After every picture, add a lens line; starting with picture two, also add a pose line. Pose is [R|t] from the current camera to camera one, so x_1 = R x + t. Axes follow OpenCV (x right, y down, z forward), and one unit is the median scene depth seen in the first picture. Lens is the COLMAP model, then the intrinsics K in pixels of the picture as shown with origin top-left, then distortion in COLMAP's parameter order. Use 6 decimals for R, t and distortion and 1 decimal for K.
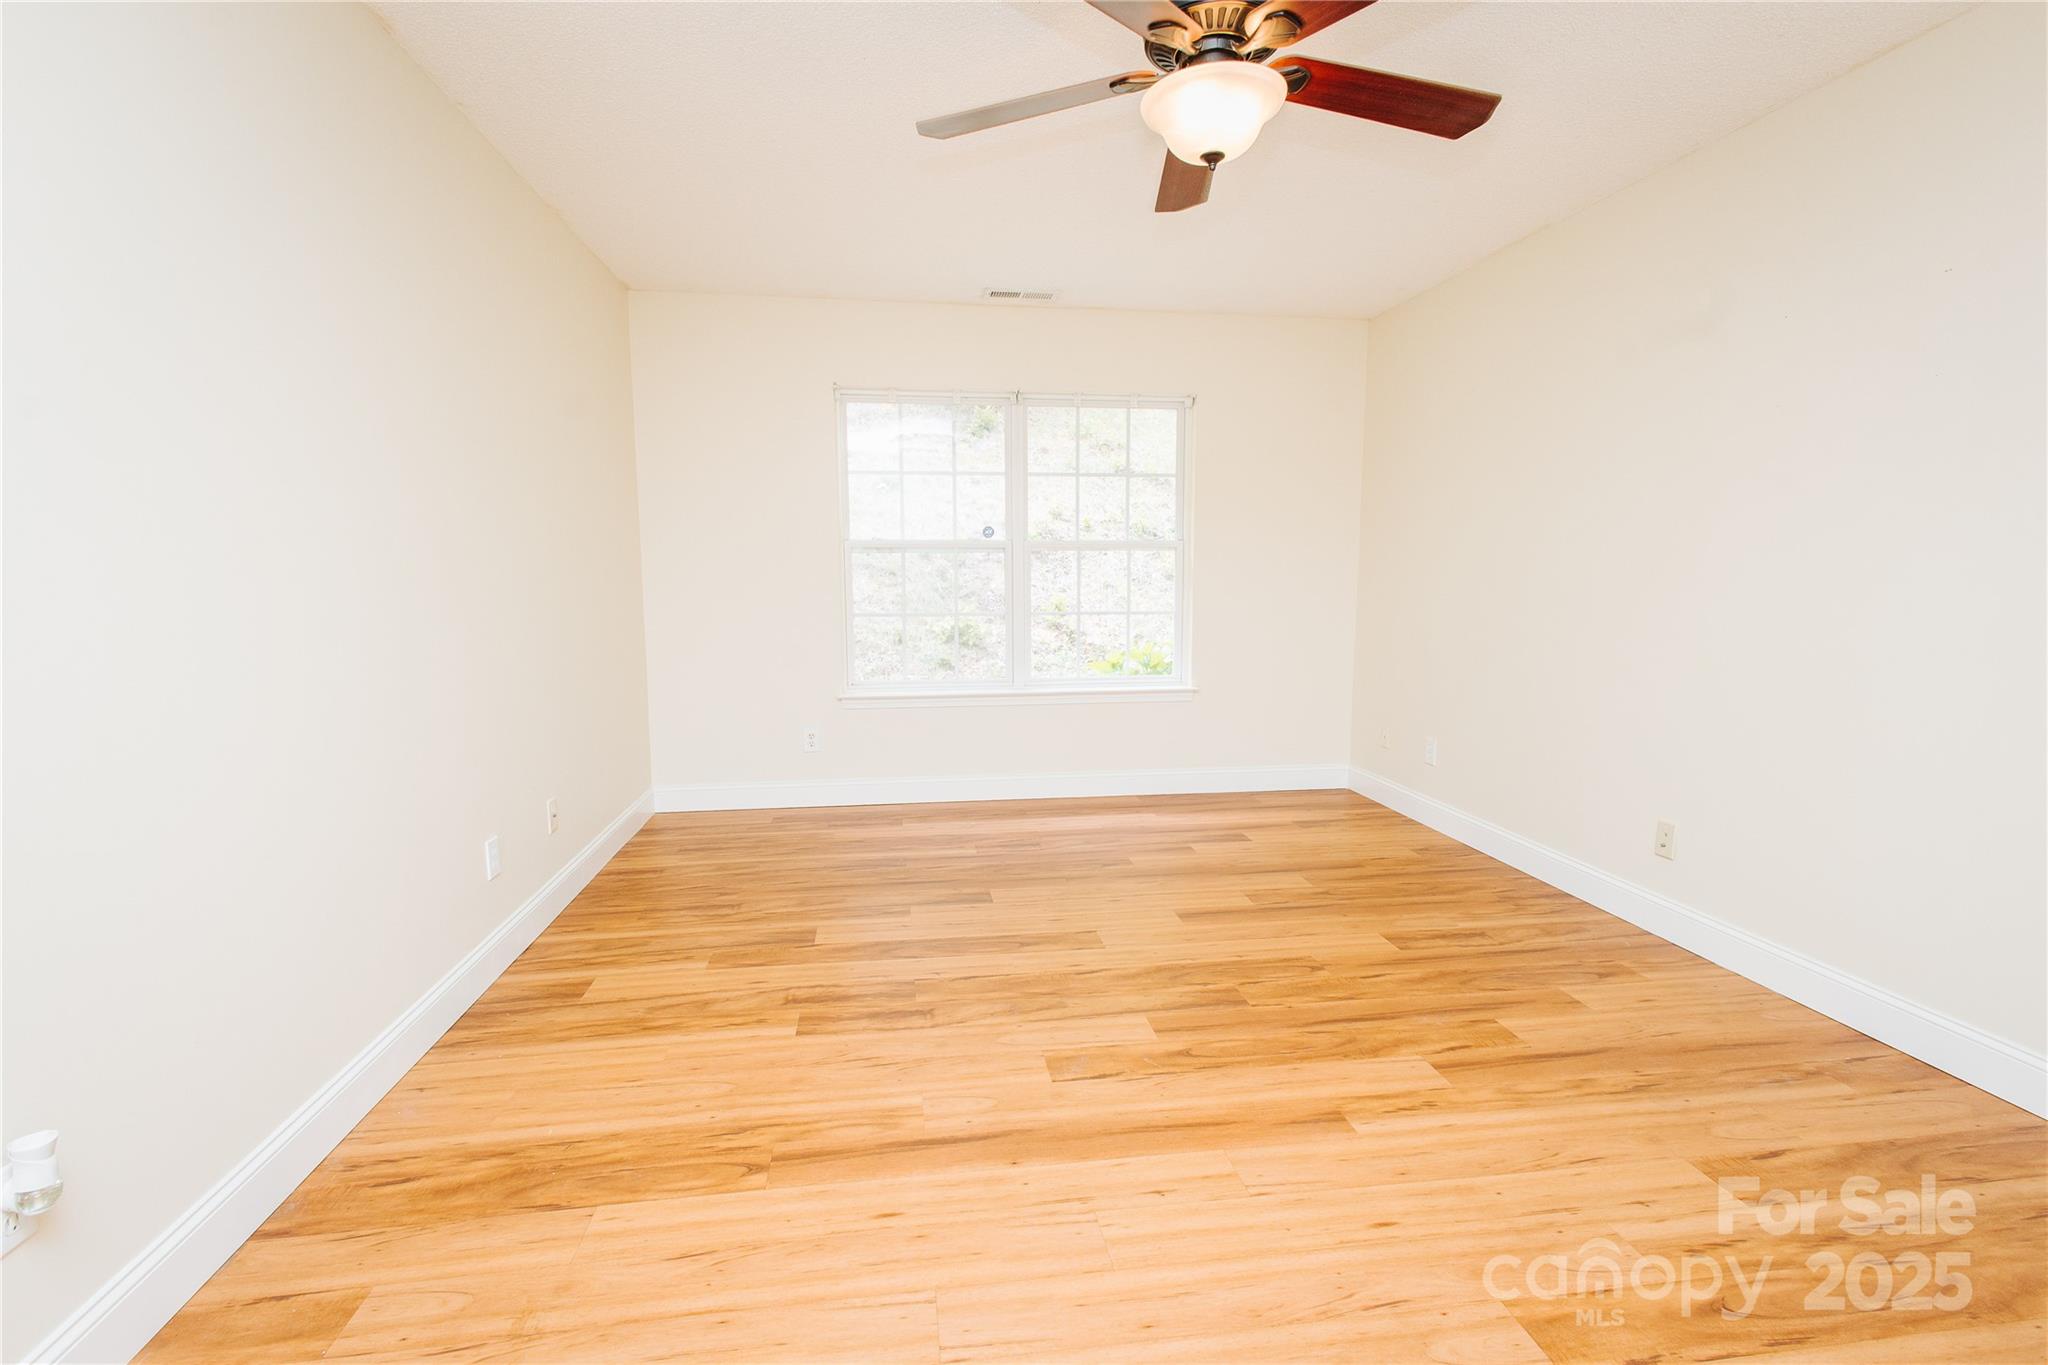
lens RADIAL K [[939.5, 0, 1020.7], [0, 939.5, 689.0], [0, 0, 1]] dist [0.008221, -0.000789]
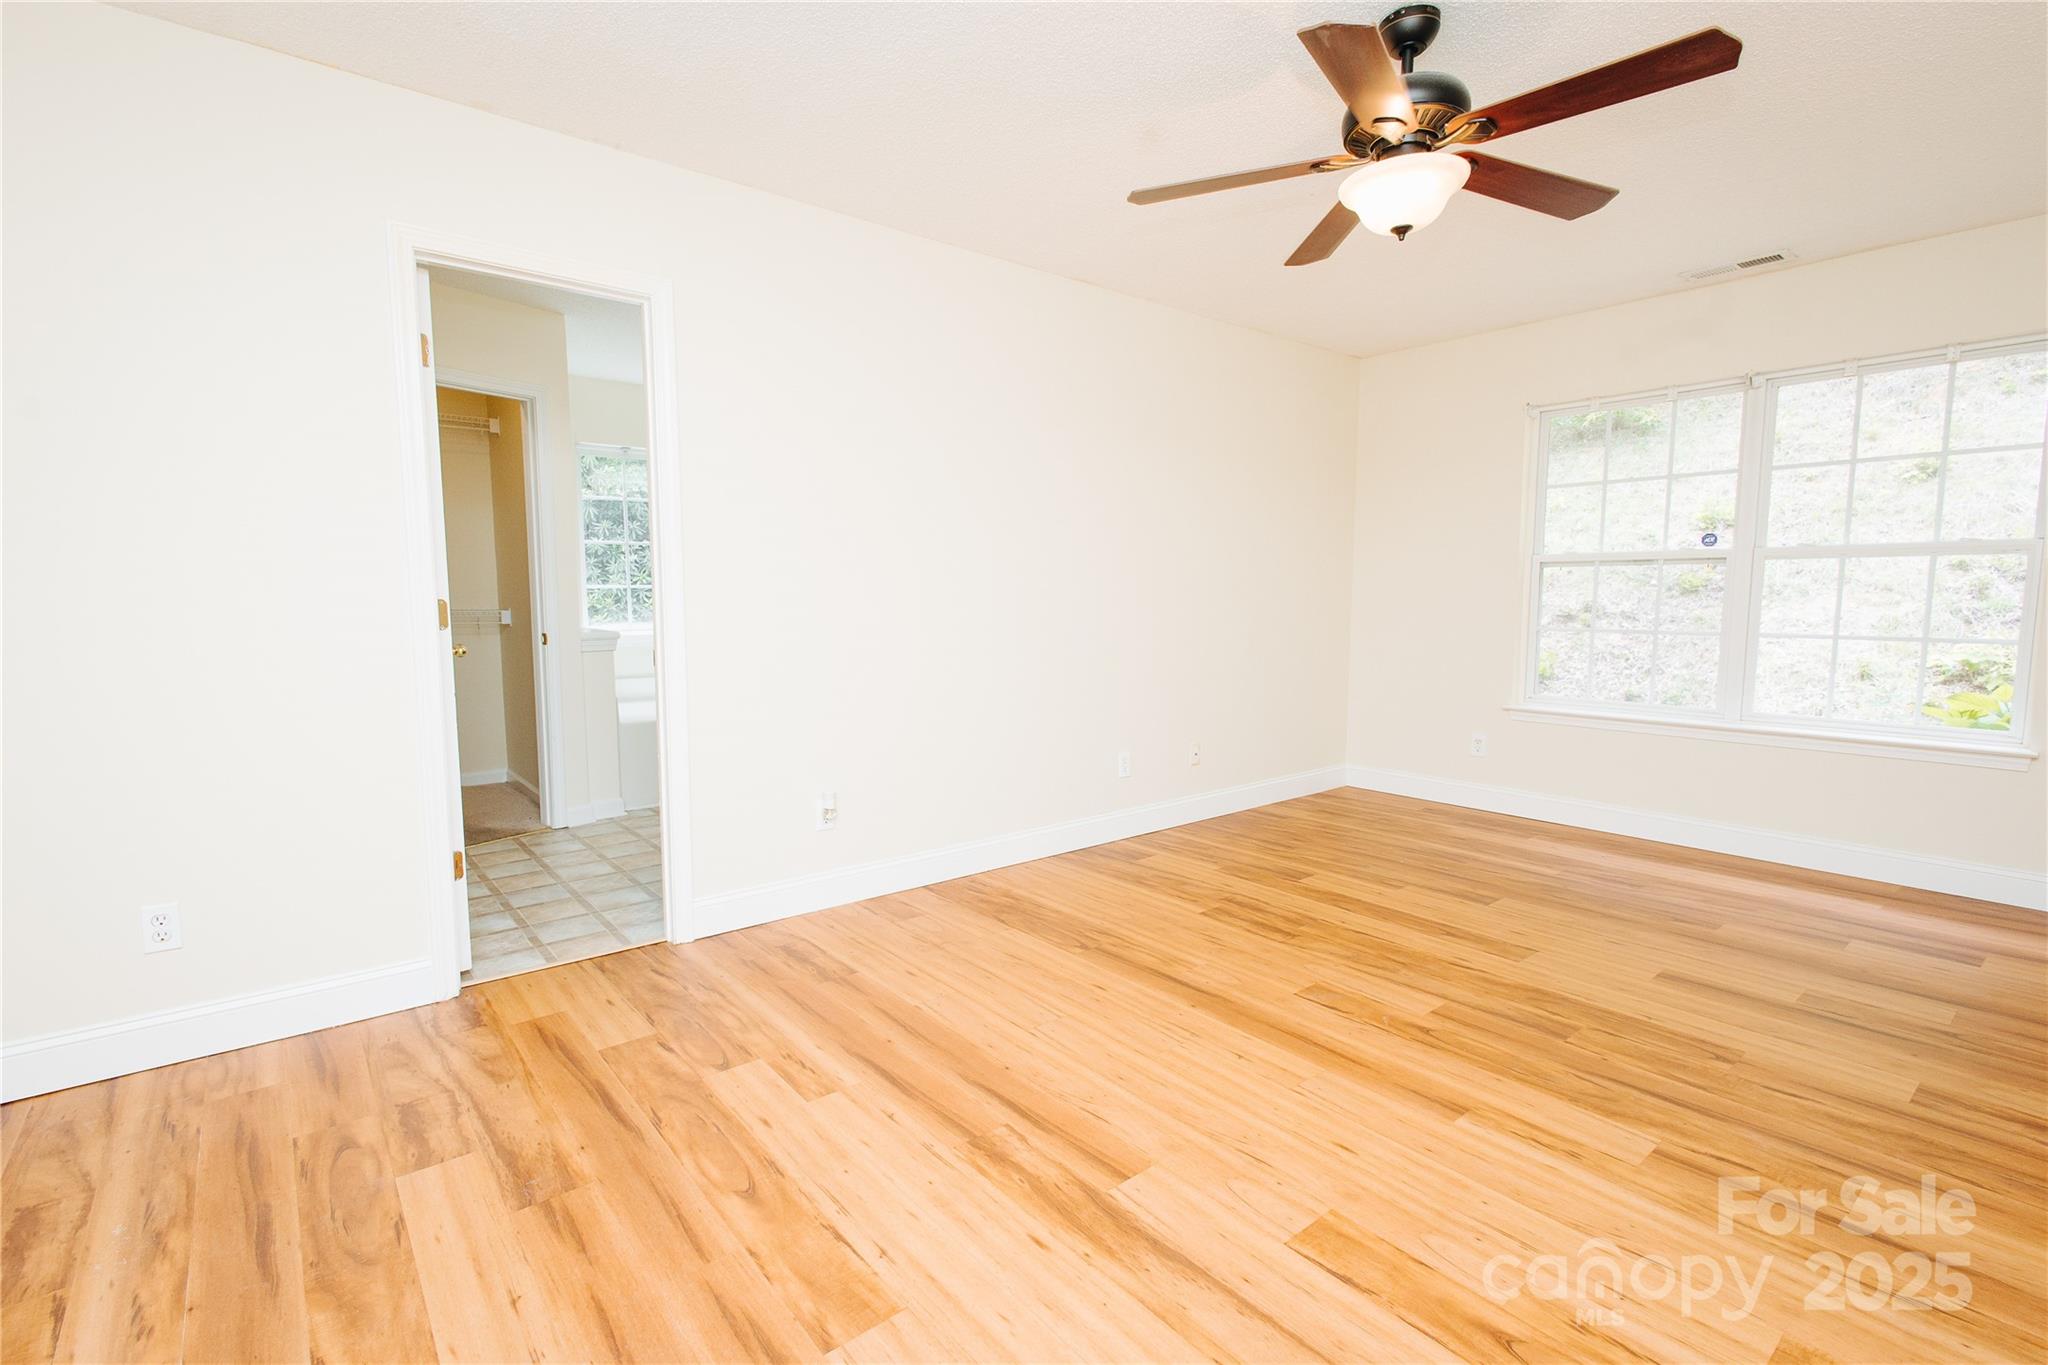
lens RADIAL K [[939.5, 0, 1020.7], [0, 939.5, 689.0], [0, 0, 1]] dist [0.008221, -0.000789]
pose [[0.509856, 0.090333, -0.855504, 0.649123], [-0.105931, 0.993496, 0.041771, 0.002991], [0.853713, 0.069327, 0.516108, 0.017408]]
